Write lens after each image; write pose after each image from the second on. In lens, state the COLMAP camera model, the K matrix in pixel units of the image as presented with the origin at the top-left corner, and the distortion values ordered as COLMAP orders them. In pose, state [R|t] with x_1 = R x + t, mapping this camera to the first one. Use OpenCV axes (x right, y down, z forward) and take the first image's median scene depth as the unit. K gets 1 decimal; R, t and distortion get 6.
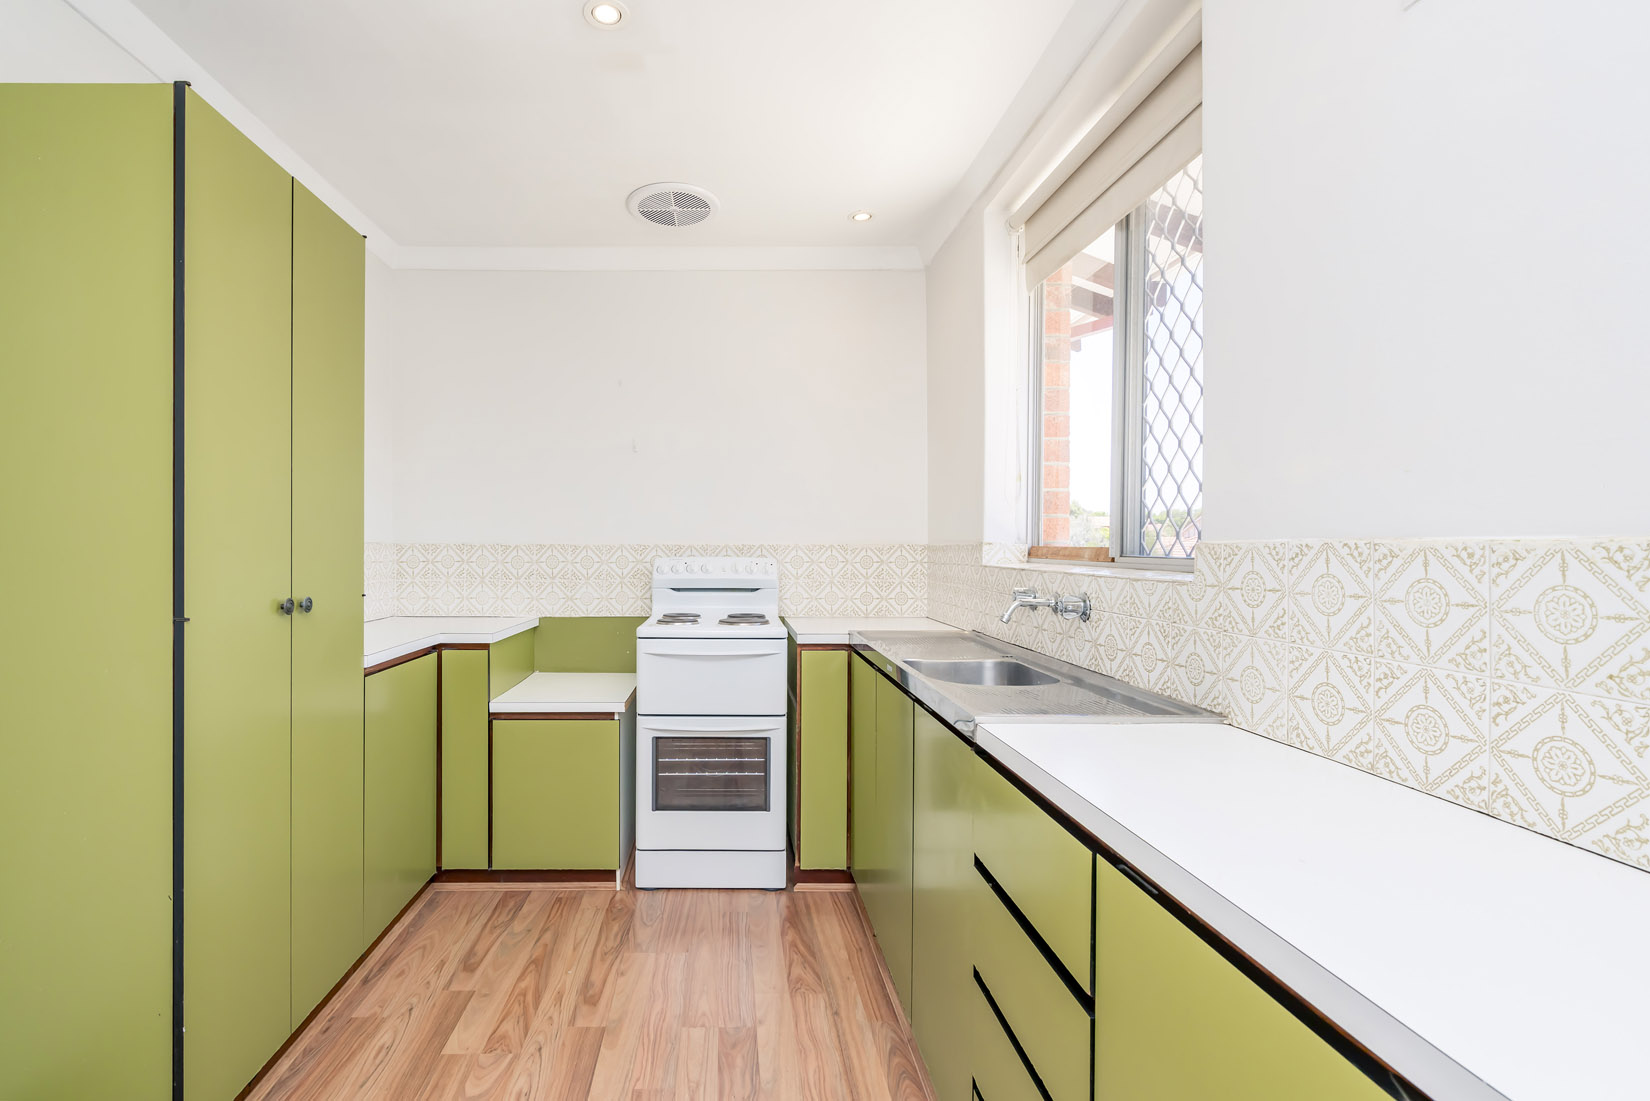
lens RADIAL K [[853.4, 0, 825.0], [0, 853.4, 550.5], [0, 0, 1]] dist [-0.001479, -0.000280]
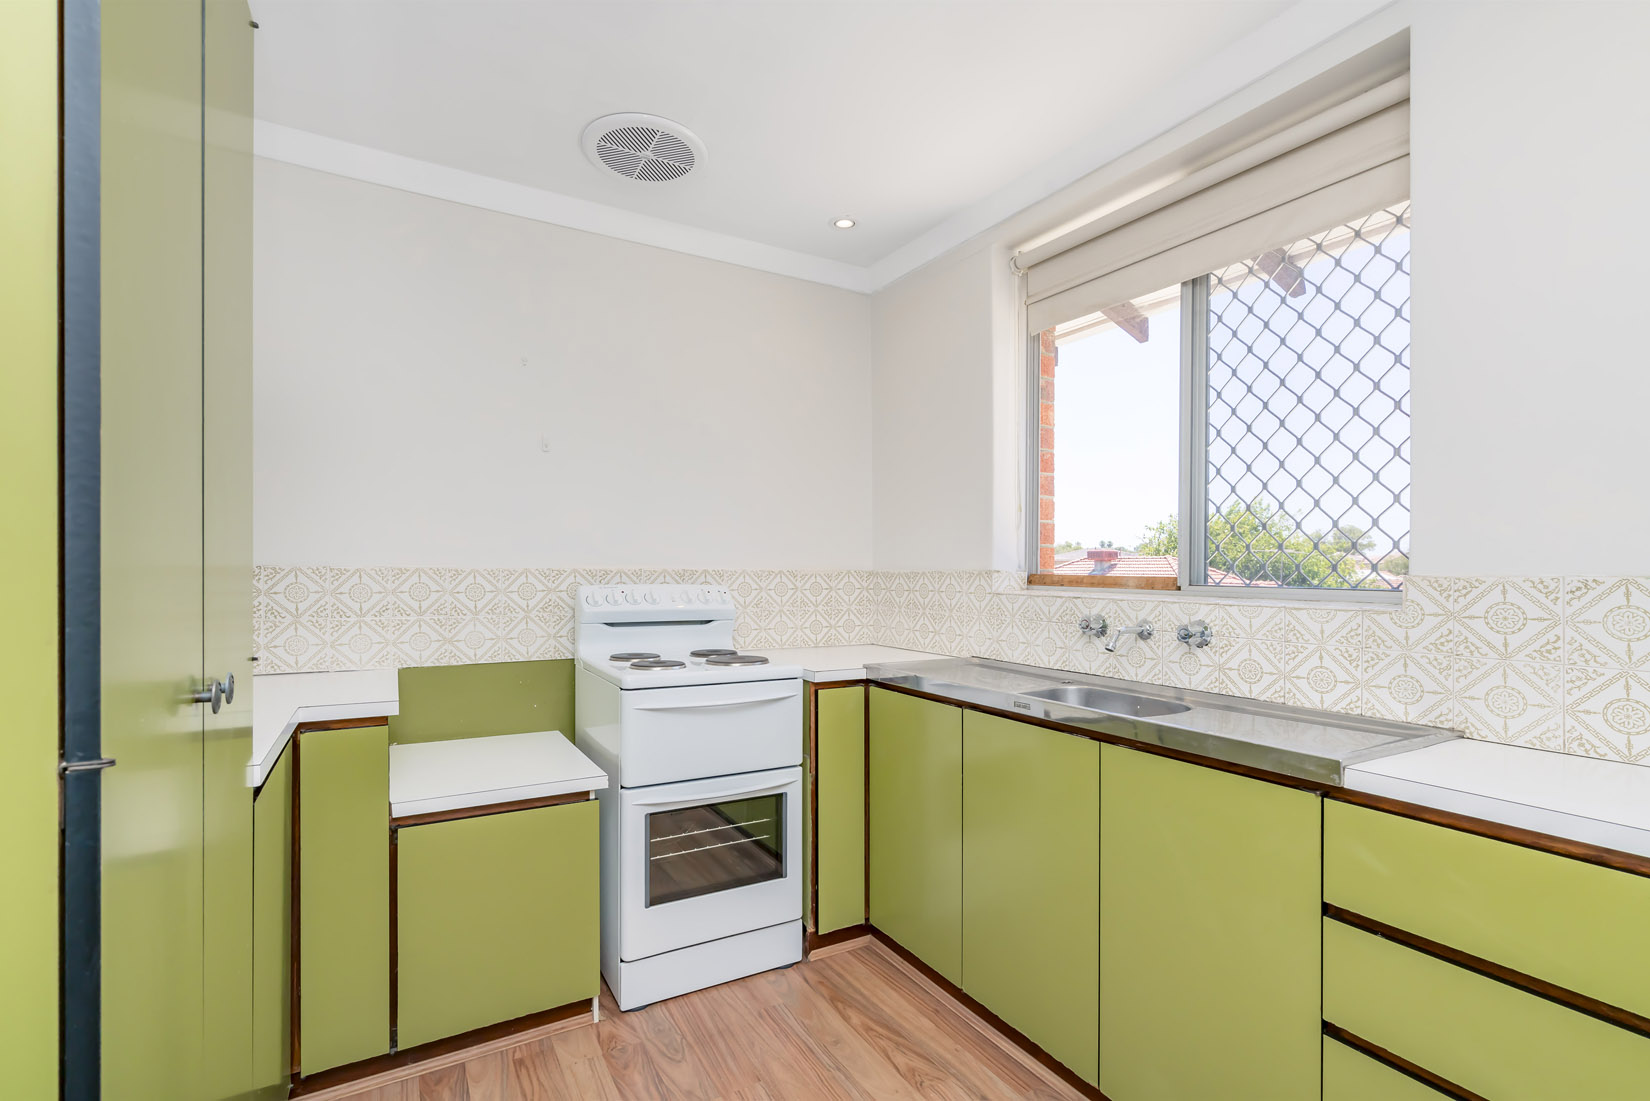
lens RADIAL K [[722.2, 0, 824.6], [0, 722.2, 571.9], [0, 0, 1]] dist [-0.001033, 0.000317]
pose [[0.853793, 0.003768, 0.520599, -0.417439], [-0.004617, 0.999989, 0.000334, -0.006560], [-0.520592, -0.002689, 0.853801, 0.351951]]
